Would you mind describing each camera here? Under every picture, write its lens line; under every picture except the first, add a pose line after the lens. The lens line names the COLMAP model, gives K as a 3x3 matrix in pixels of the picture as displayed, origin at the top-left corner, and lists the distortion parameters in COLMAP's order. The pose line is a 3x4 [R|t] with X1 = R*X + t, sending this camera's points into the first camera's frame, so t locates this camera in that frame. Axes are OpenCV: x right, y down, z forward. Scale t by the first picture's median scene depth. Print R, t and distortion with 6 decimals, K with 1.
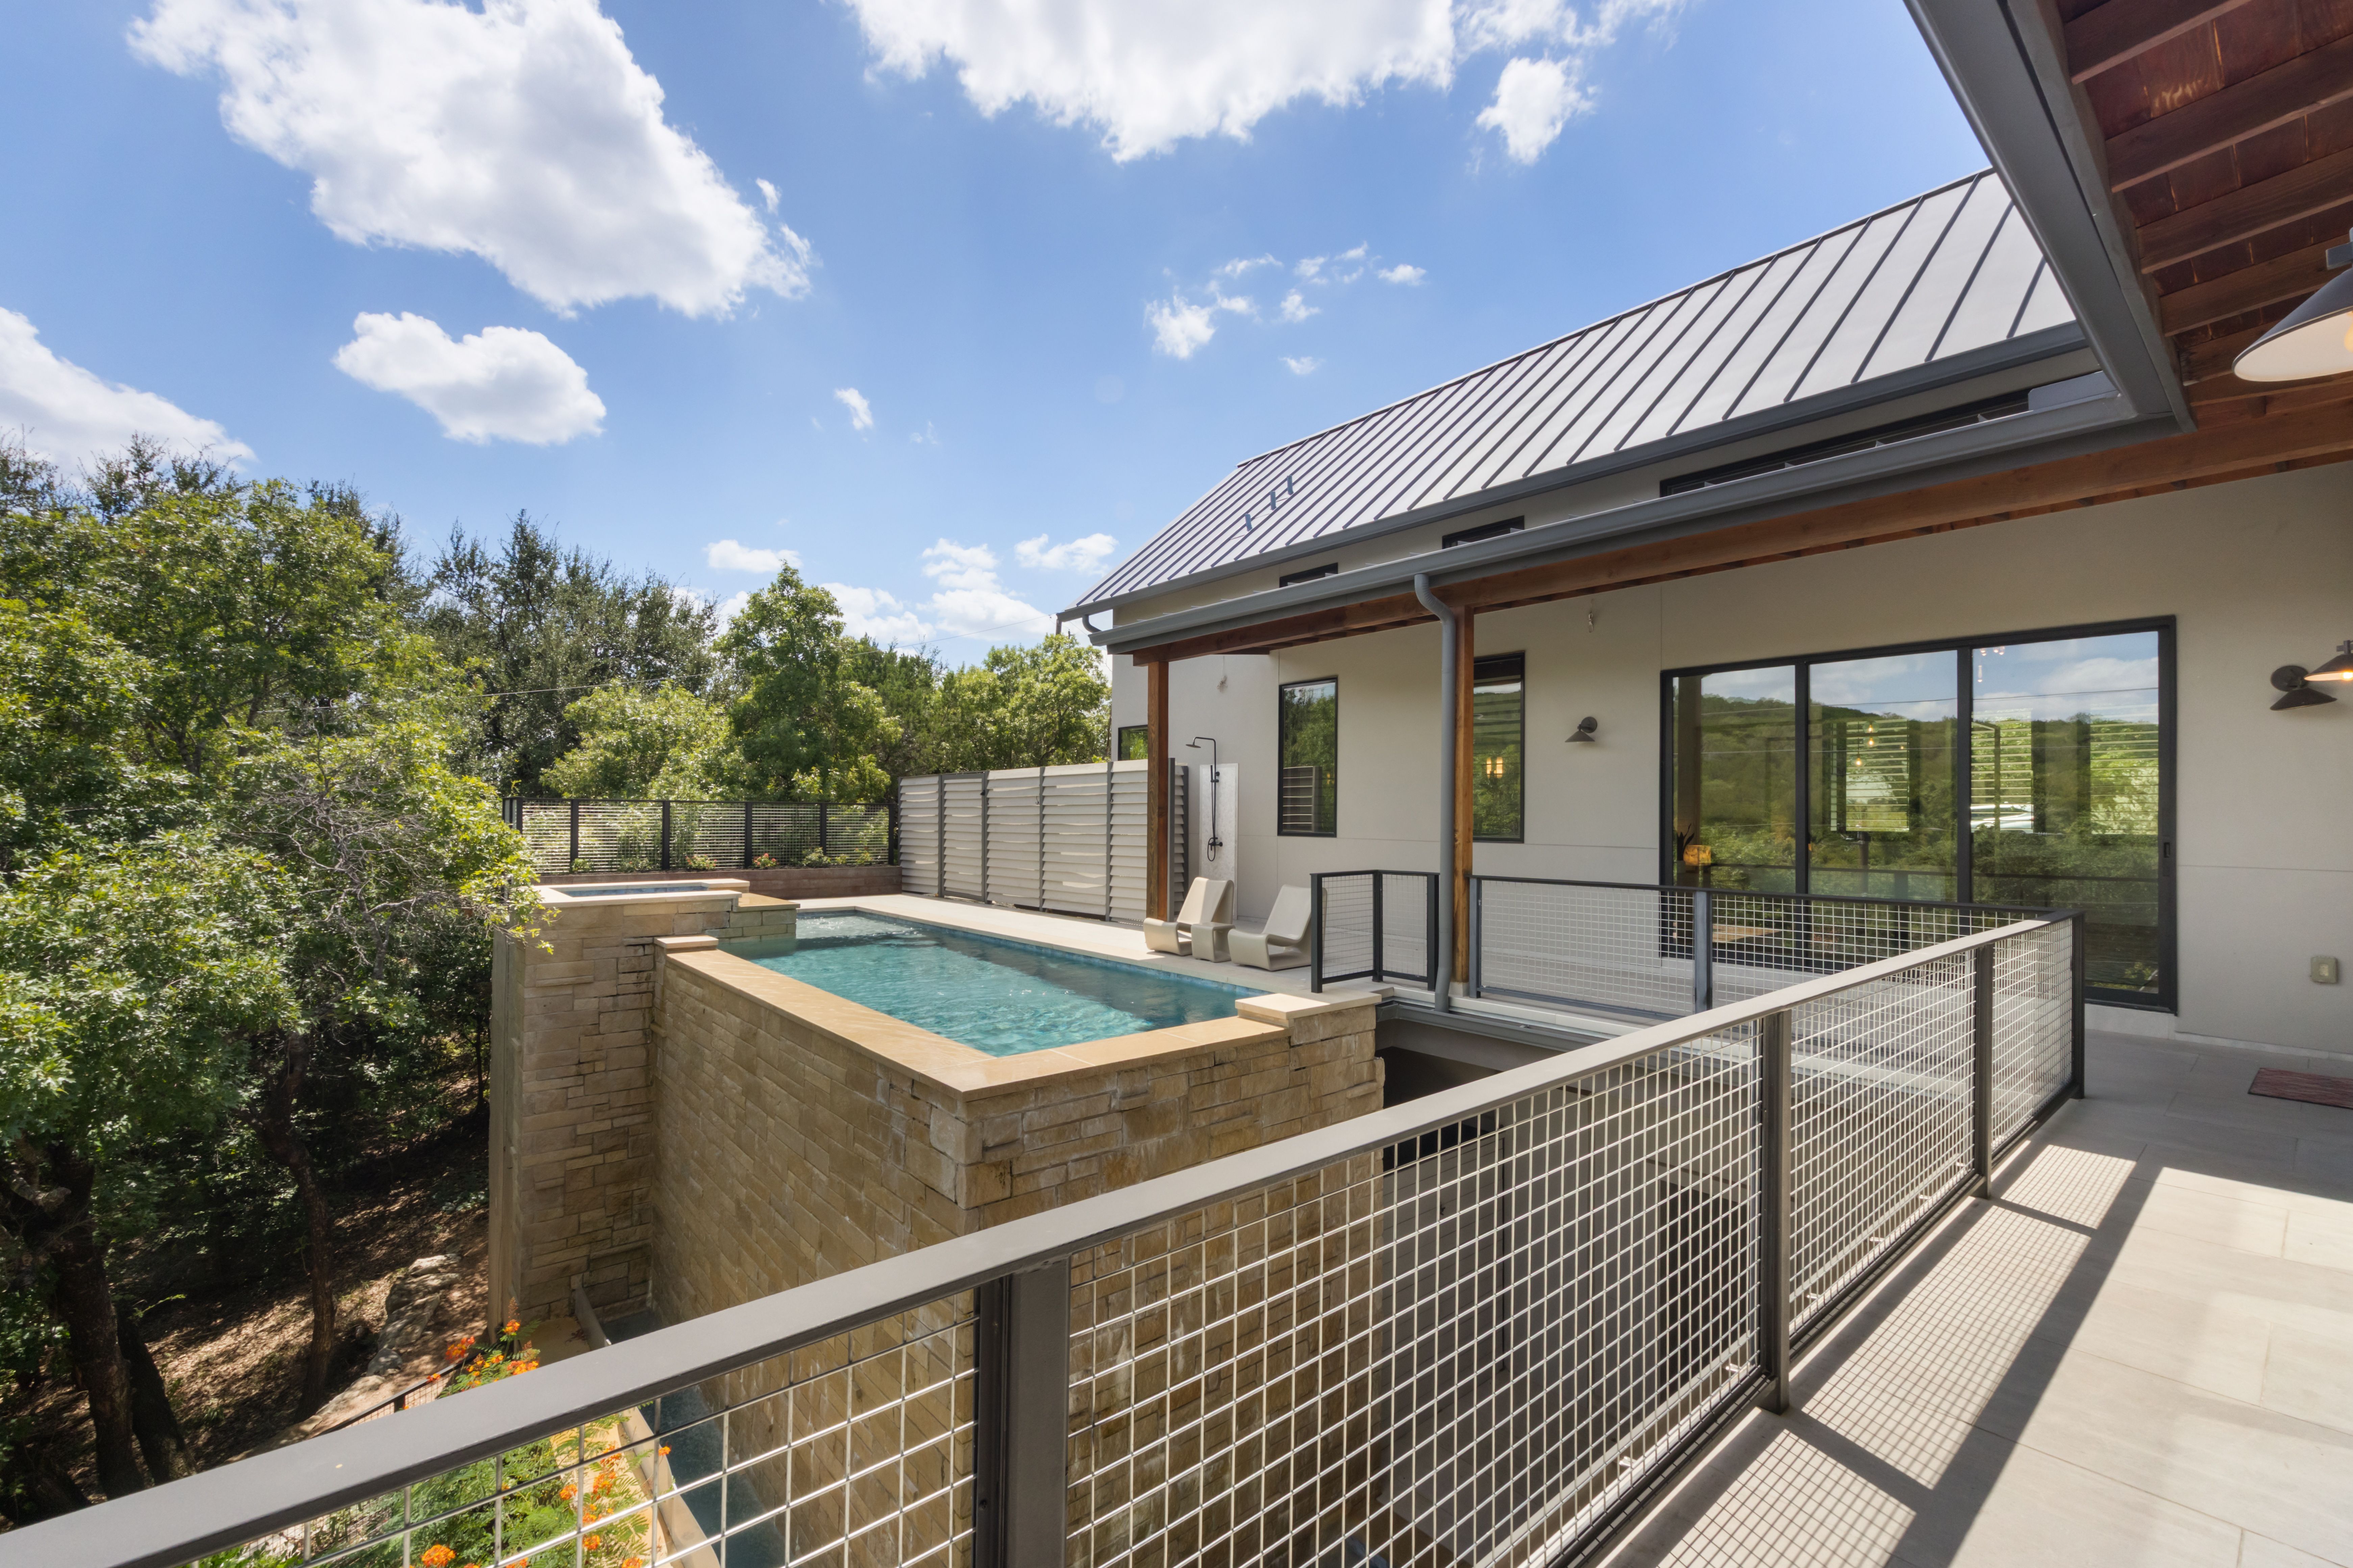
lens RADIAL K [[976.0, 0, 1132.7], [0, 976.0, 797.5], [0, 0, 1]] dist [-0.000369, -0.000216]
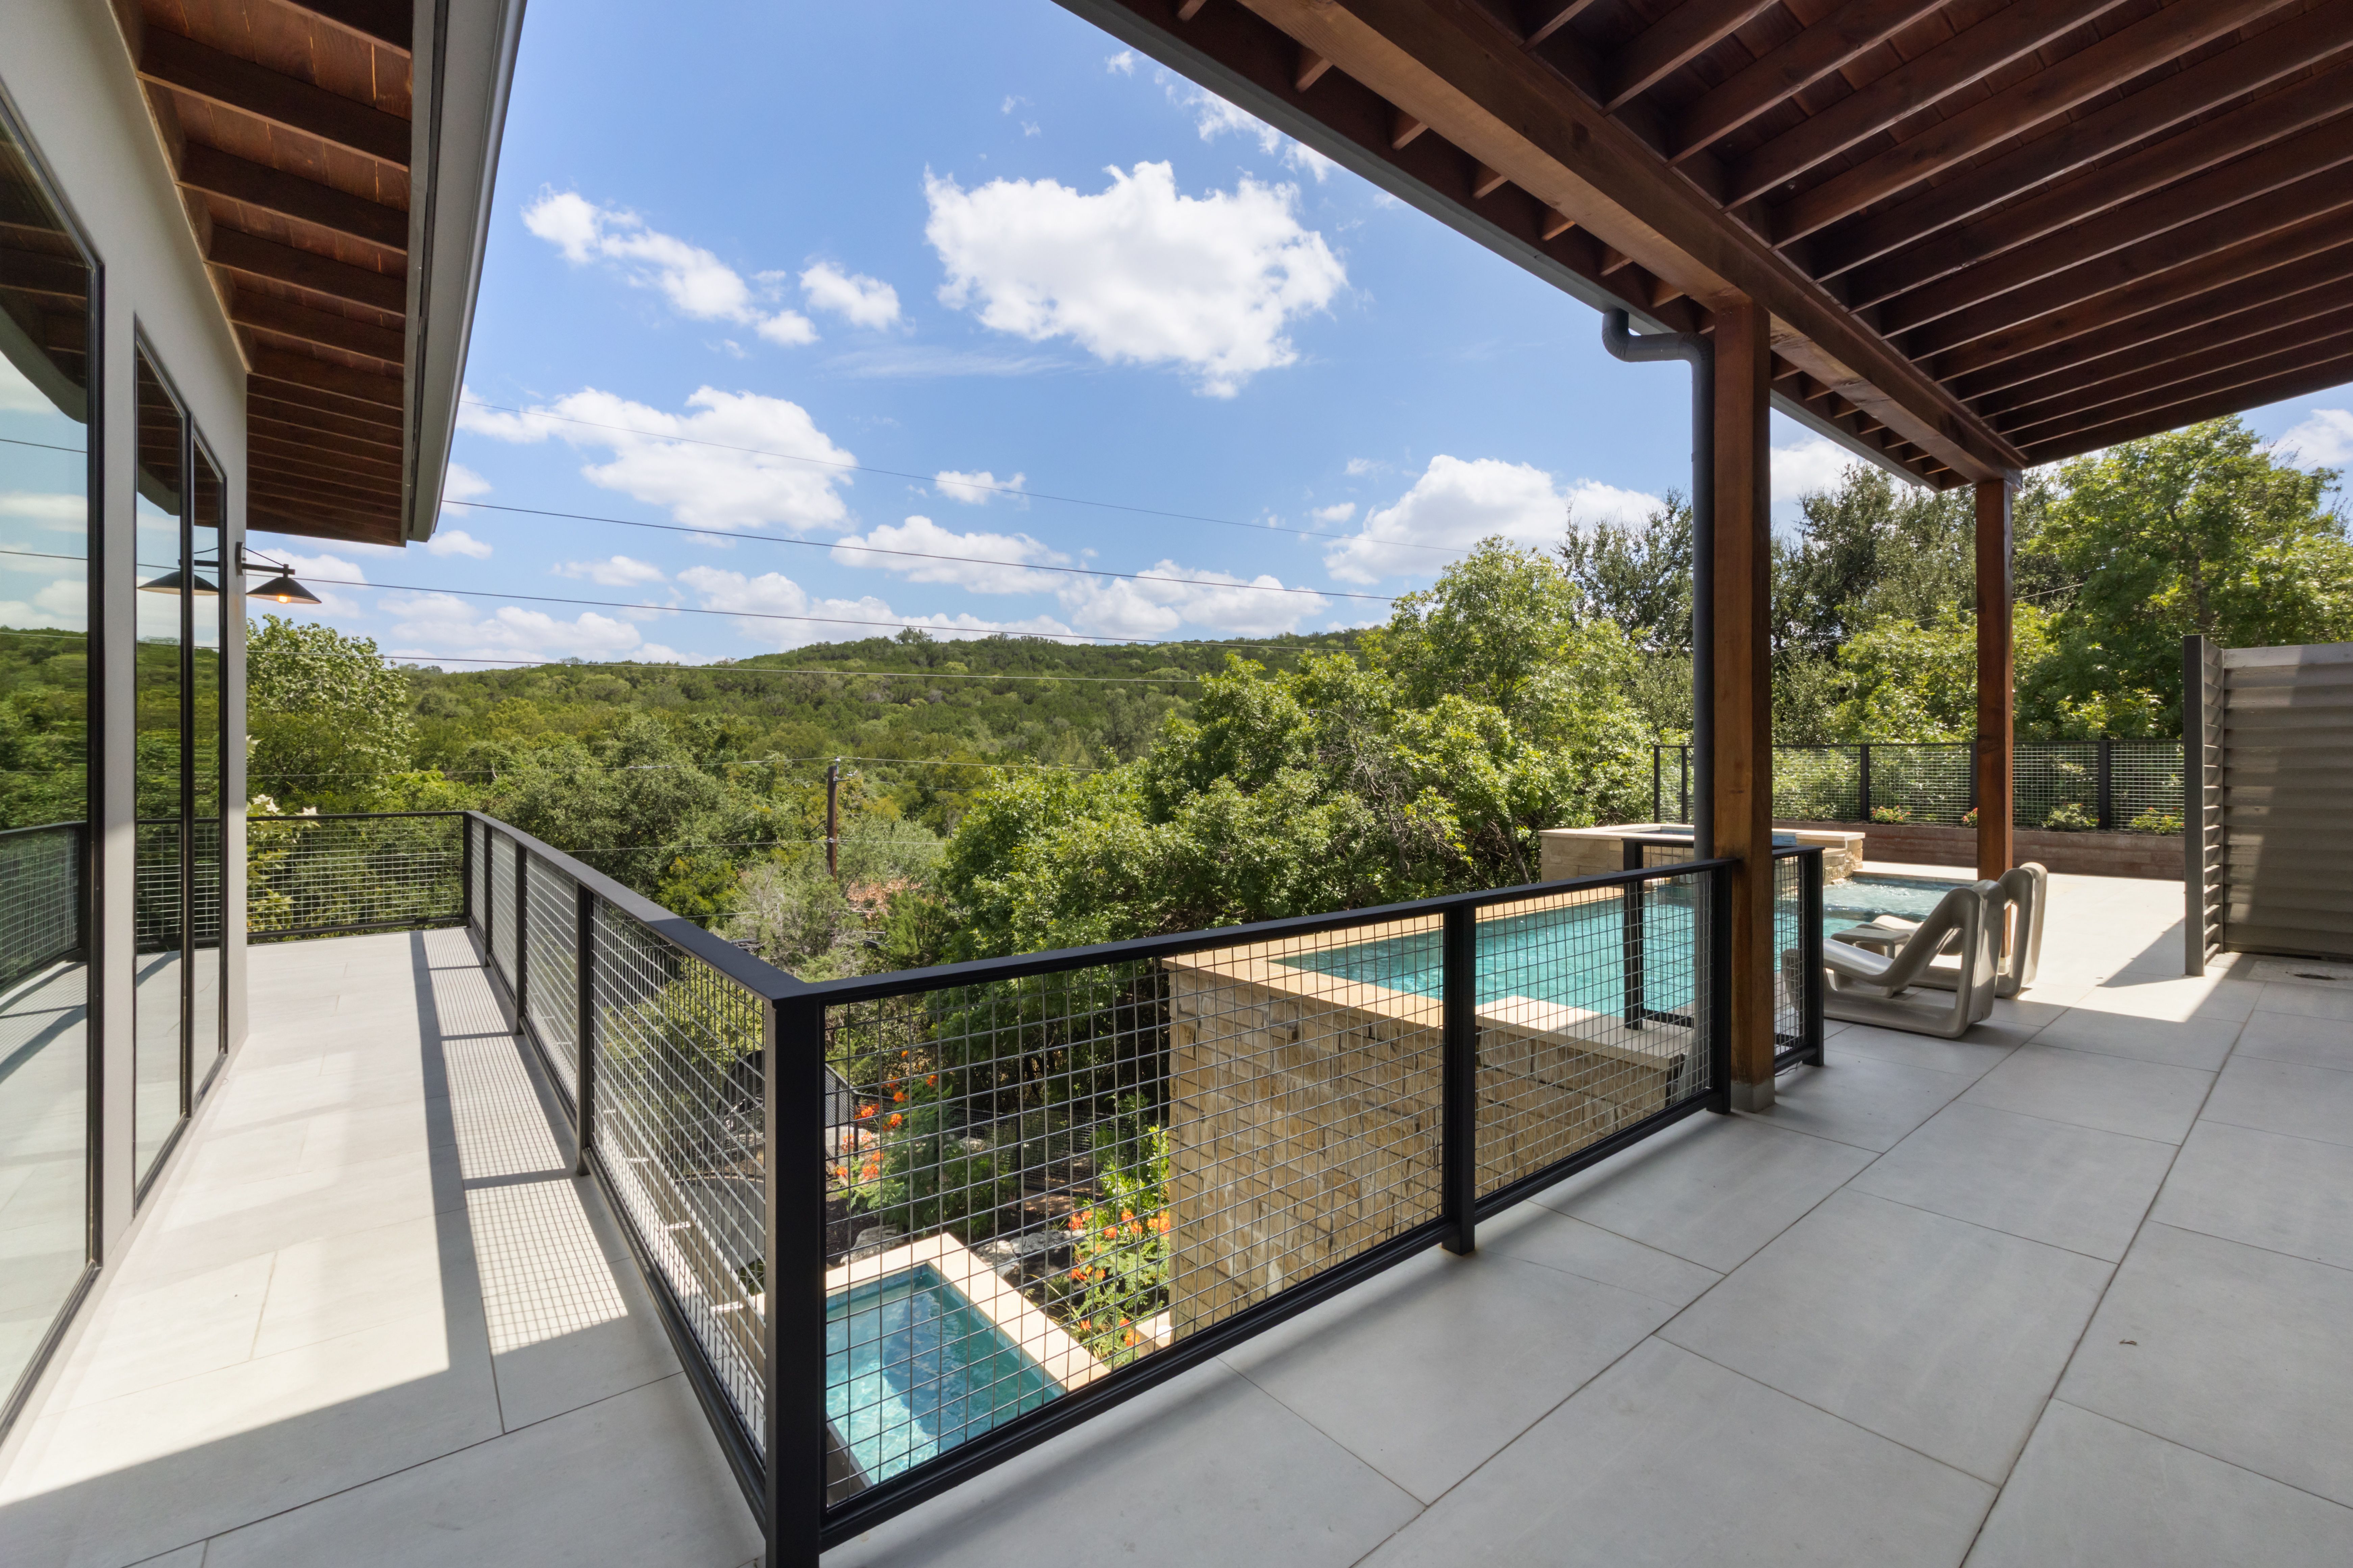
lens RADIAL K [[968.7, 0, 1185.8], [0, 968.7, 756.4], [0, 0, 1]] dist [0.001242, 0.000141]
pose [[0.009817, -0.008265, -0.999918, 1.749388], [0.013282, 0.999879, -0.008134, 0.057740], [0.999864, -0.013201, 0.009926, 1.538859]]
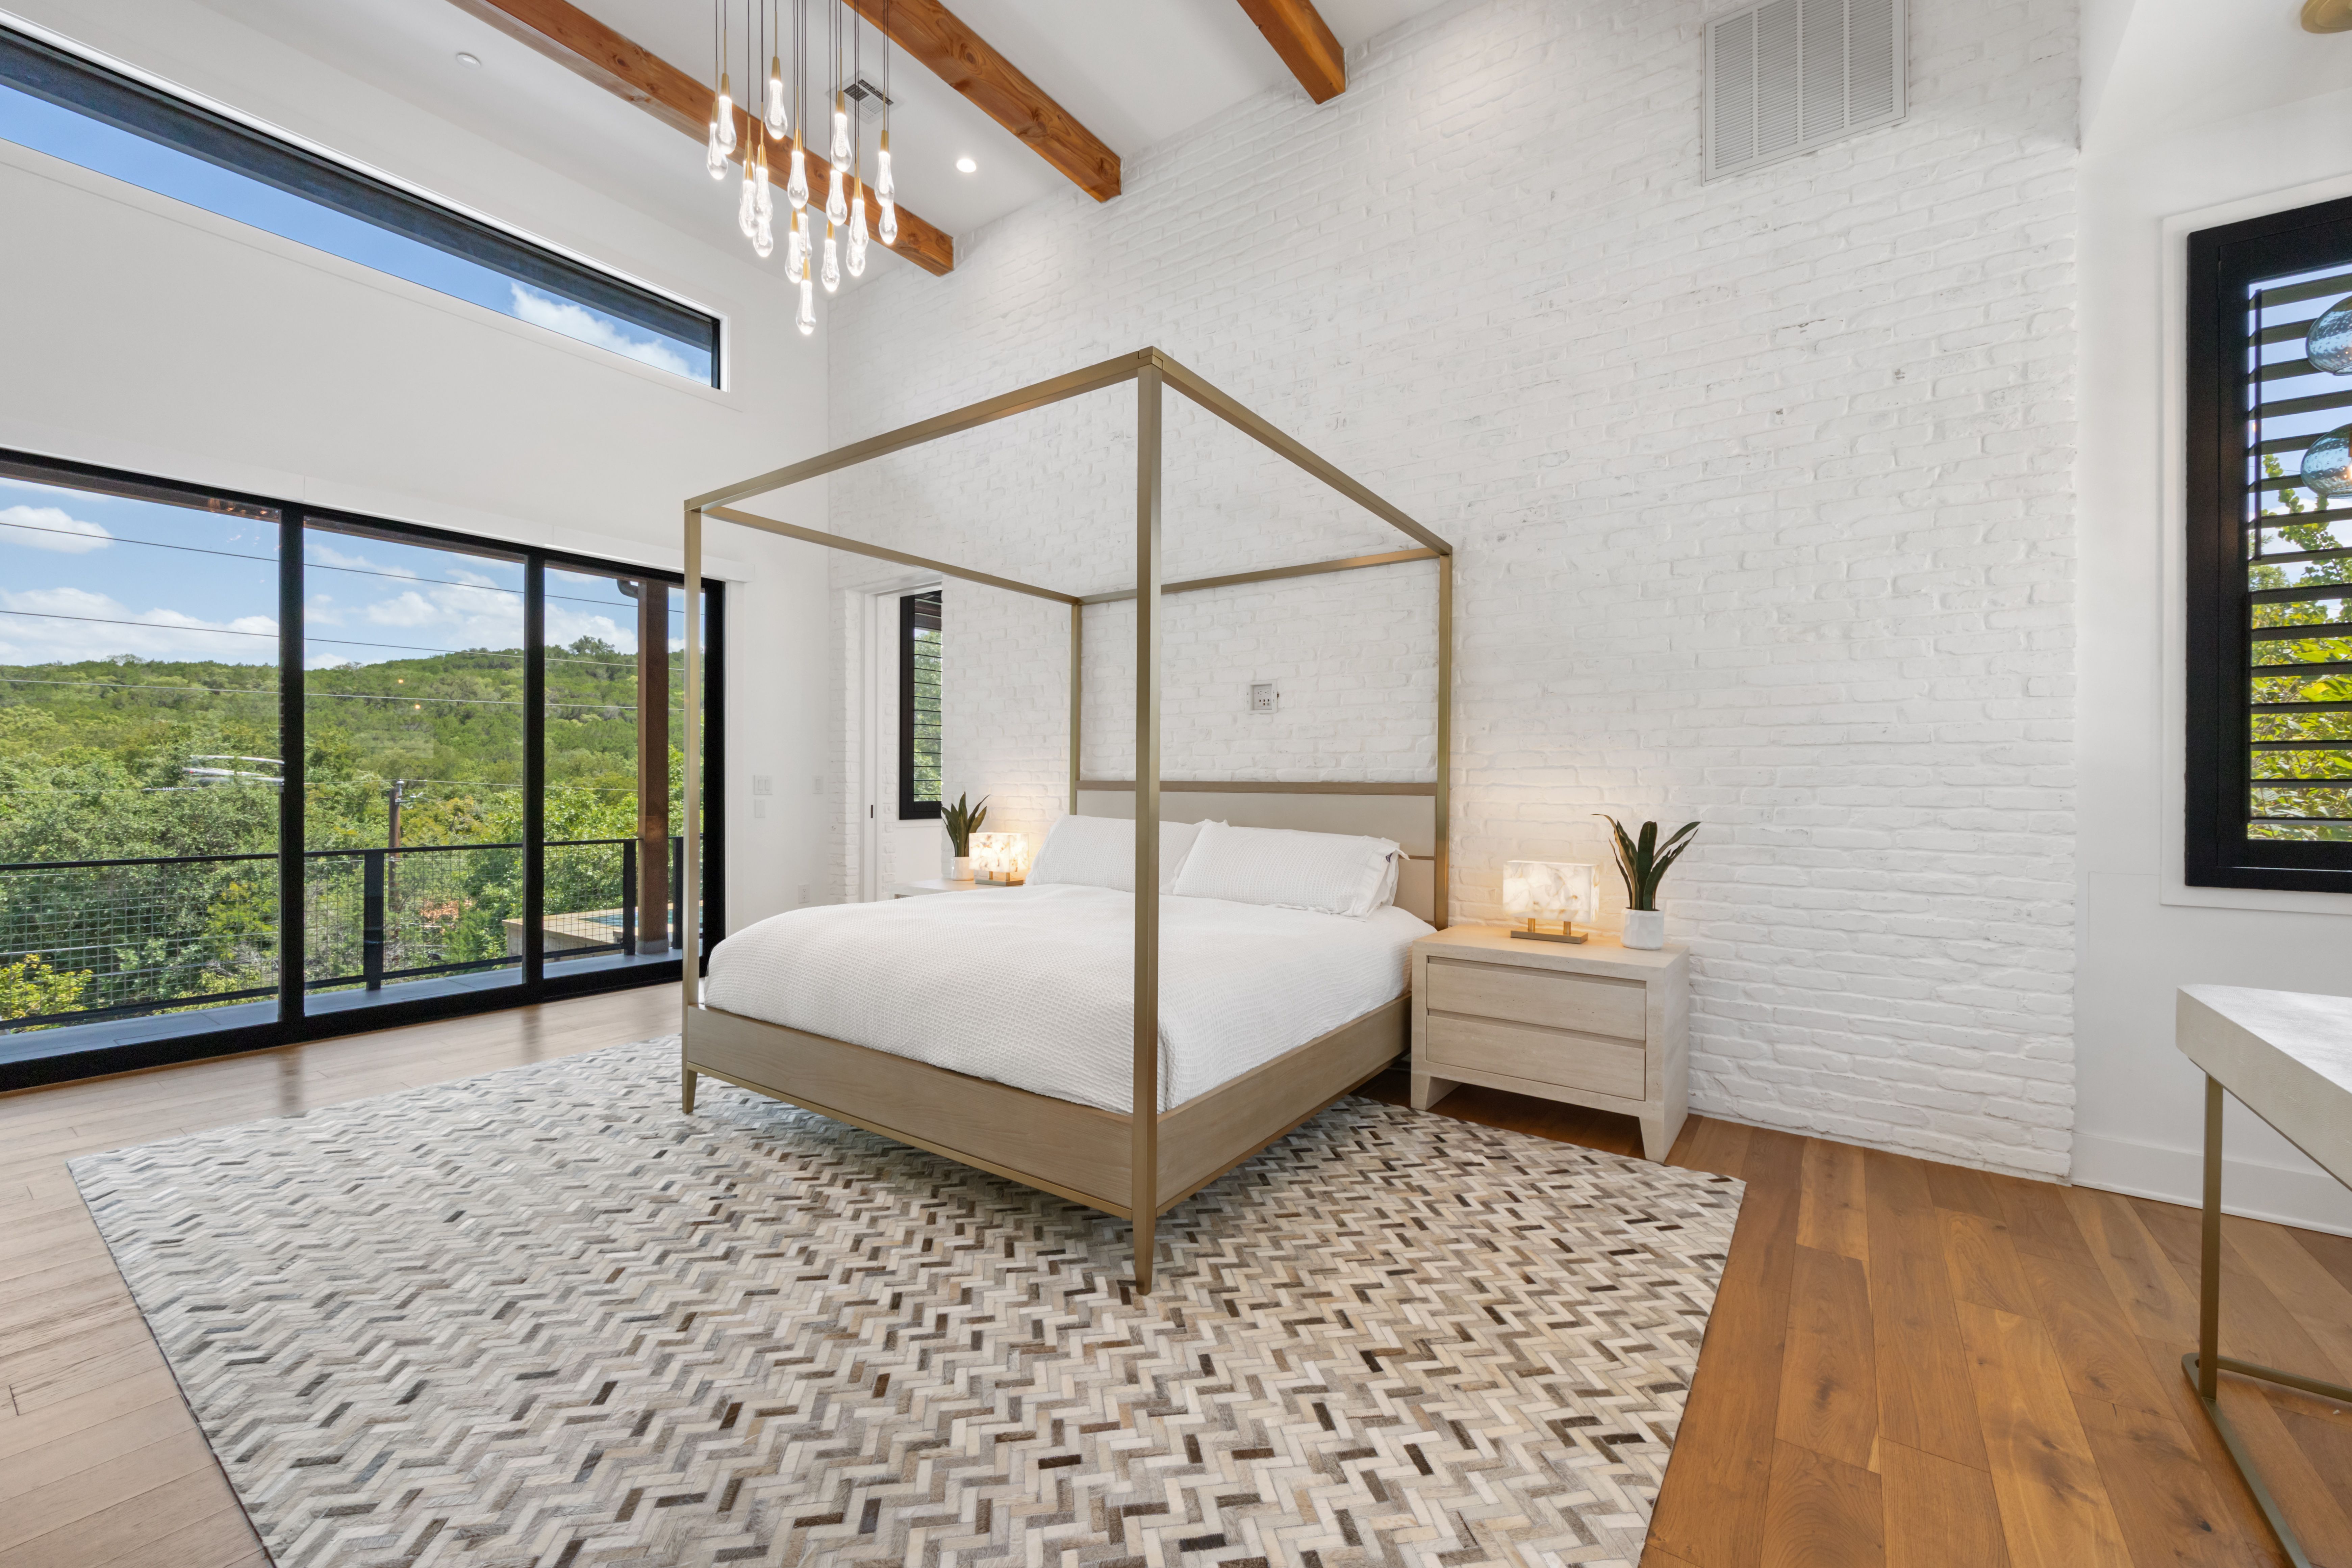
lens RADIAL K [[942.0, 0, 1164.0], [0, 942.0, 786.2], [0, 0, 1]] dist [0.001204, 0.000203]
pose [[0.271492, 0.000415, -0.962441, 3.097495], [0.007009, 0.999973, 0.002408, 0.043301], [0.962415, -0.007400, 0.271481, 2.653495]]
